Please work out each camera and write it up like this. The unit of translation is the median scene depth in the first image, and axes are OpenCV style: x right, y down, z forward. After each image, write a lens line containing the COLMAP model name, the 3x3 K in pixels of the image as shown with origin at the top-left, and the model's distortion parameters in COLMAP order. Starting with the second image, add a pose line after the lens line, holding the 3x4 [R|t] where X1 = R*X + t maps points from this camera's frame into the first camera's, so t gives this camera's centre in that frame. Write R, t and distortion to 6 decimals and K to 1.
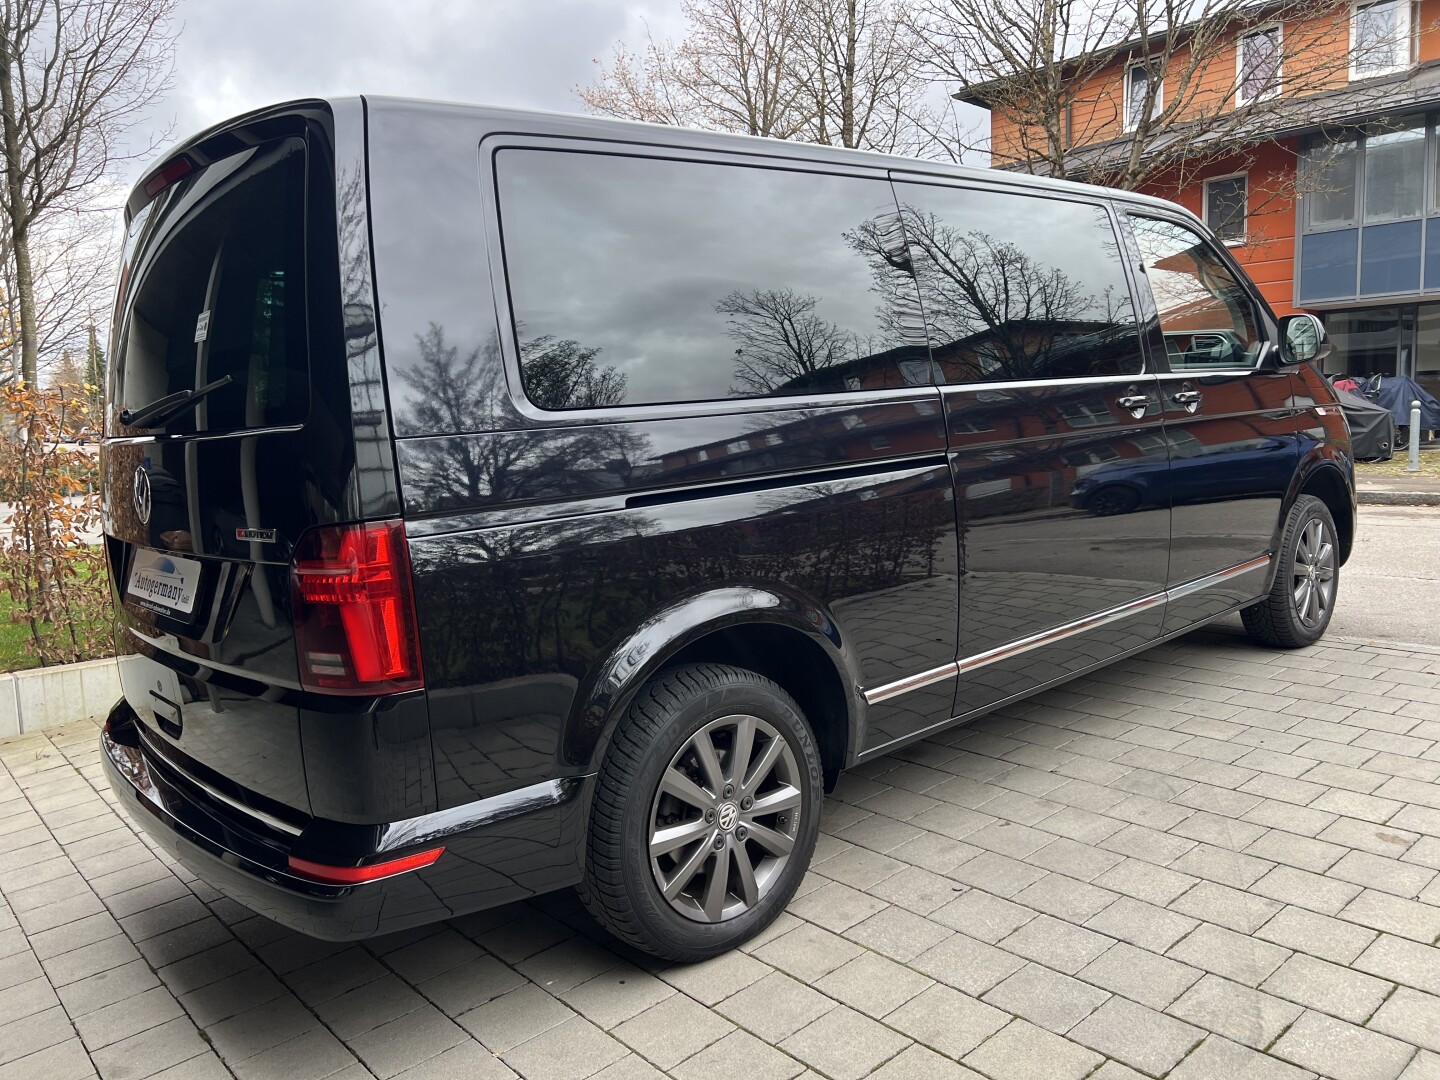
lens RADIAL K [[1083.4, 0, 731.2], [0, 1083.4, 539.5], [0, 0, 1]] dist [0.060835, -0.071508]
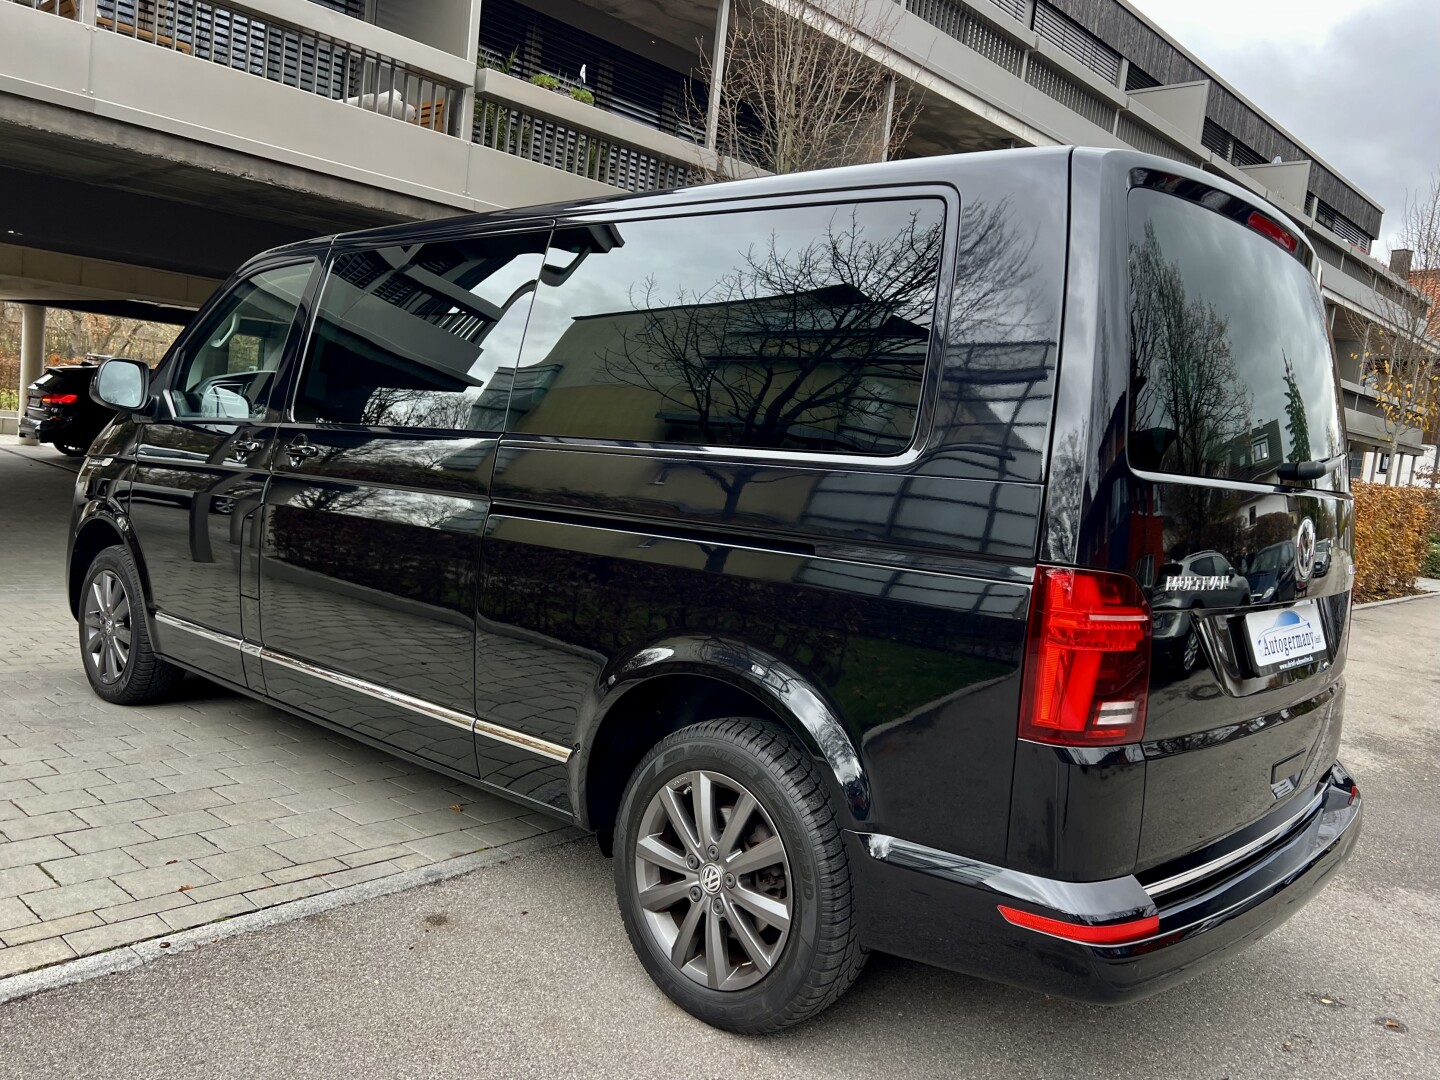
lens RADIAL K [[1135.4, 0, 754.4], [0, 1135.4, 543.3], [0, 0, 1]] dist [0.059166, -0.059525]
pose [[-0.127600, -0.011260, 0.991762, -1.075127], [0.063264, 0.997807, 0.019469, -0.068774], [-0.989806, 0.065227, -0.126608, 1.166024]]
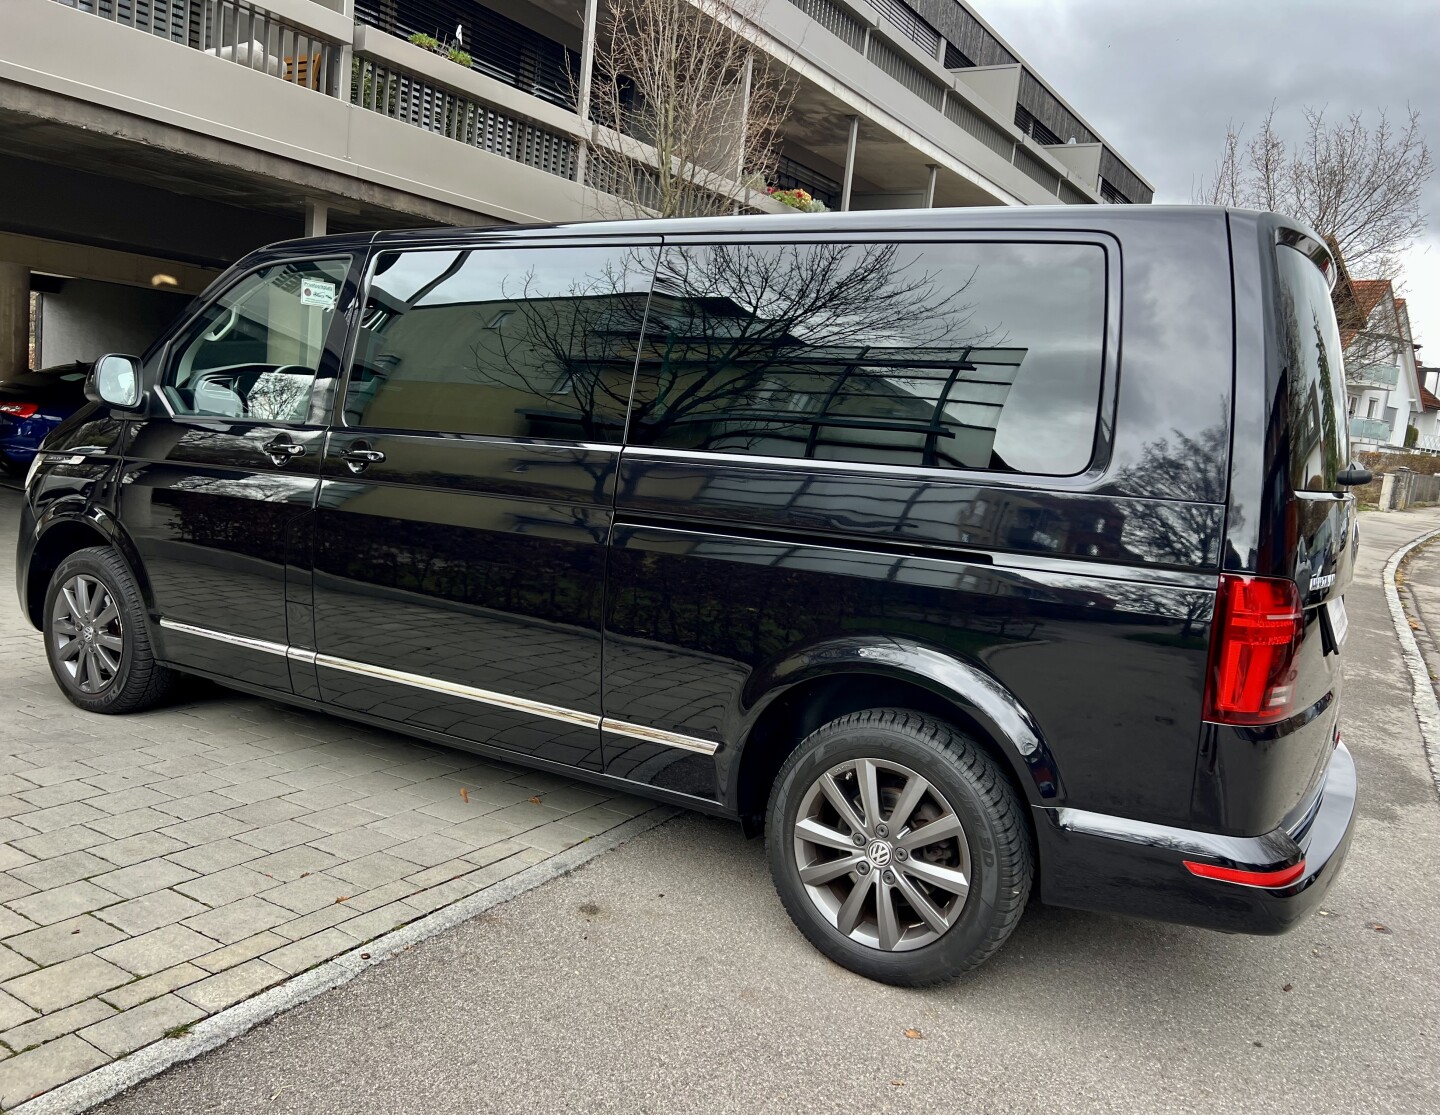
lens RADIAL K [[1119.8, 0, 761.4], [0, 1119.8, 560.6], [0, 0, 1]] dist [0.068344, -0.074012]
pose [[-0.308363, -0.057626, 0.949522, -1.073415], [0.077099, 0.993366, 0.085326, -0.124512], [-0.948139, 0.099518, -0.301874, 1.415648]]
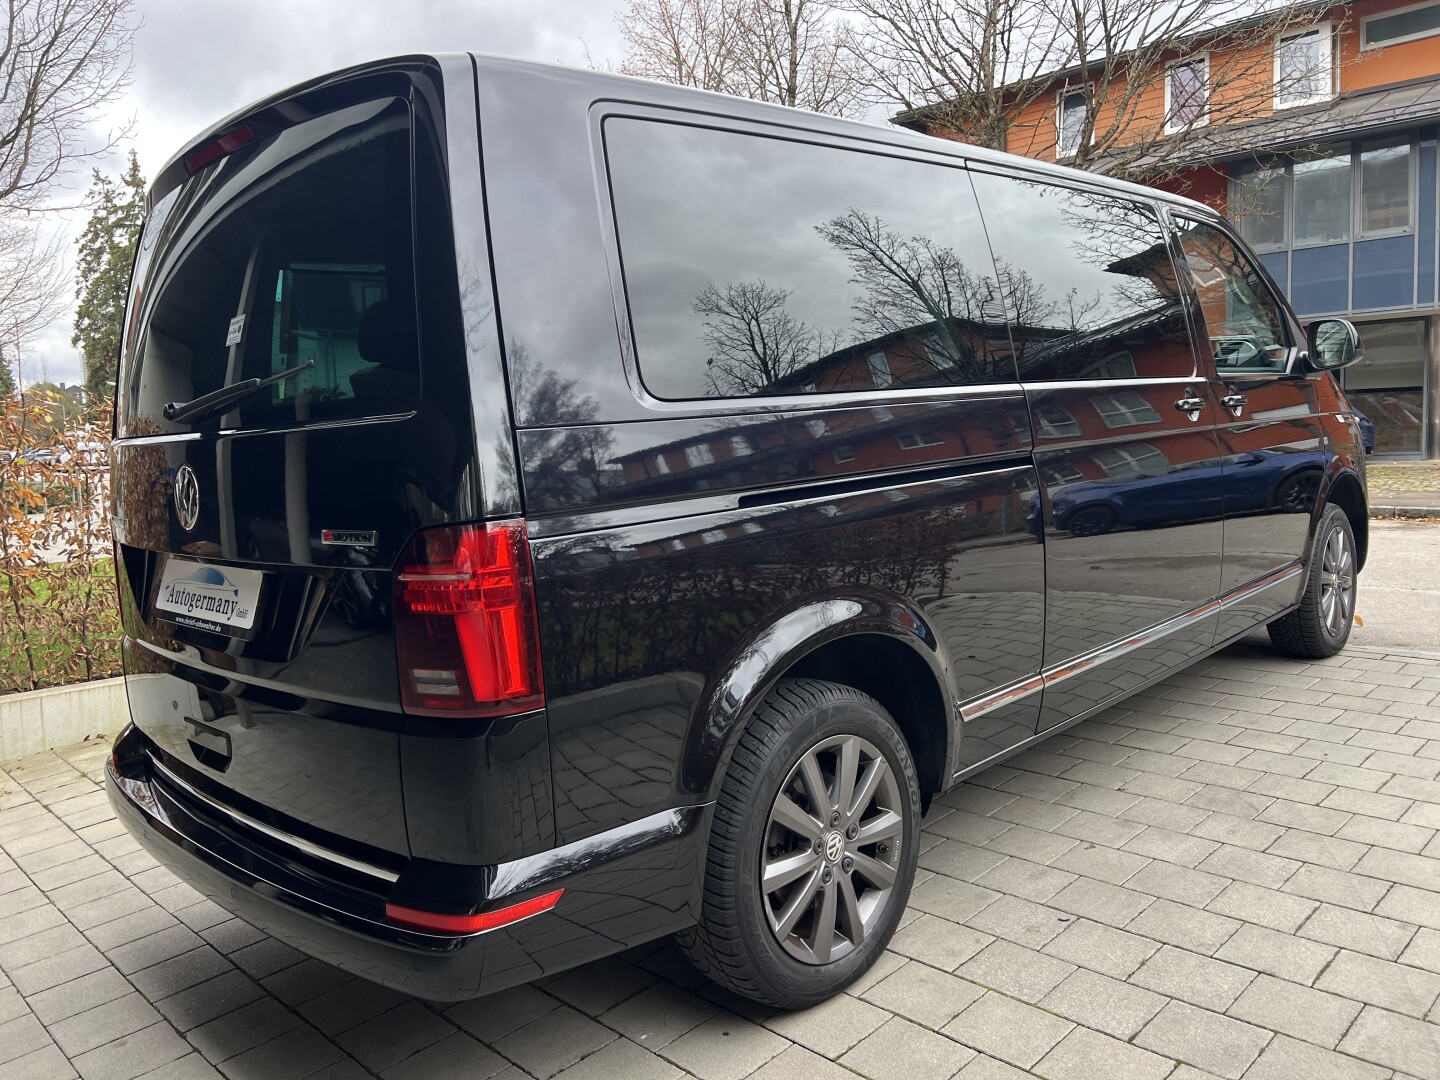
lens RADIAL K [[1083.7, 0, 720.5], [0, 1083.7, 525.4], [0, 0, 1]] dist [0.054385, -0.059135]
pose [[0.998390, -0.005167, 0.056491, -0.109118], [0.006927, 0.999495, -0.031015, 0.009159], [-0.056302, 0.031357, 0.997921, 0.060116]]
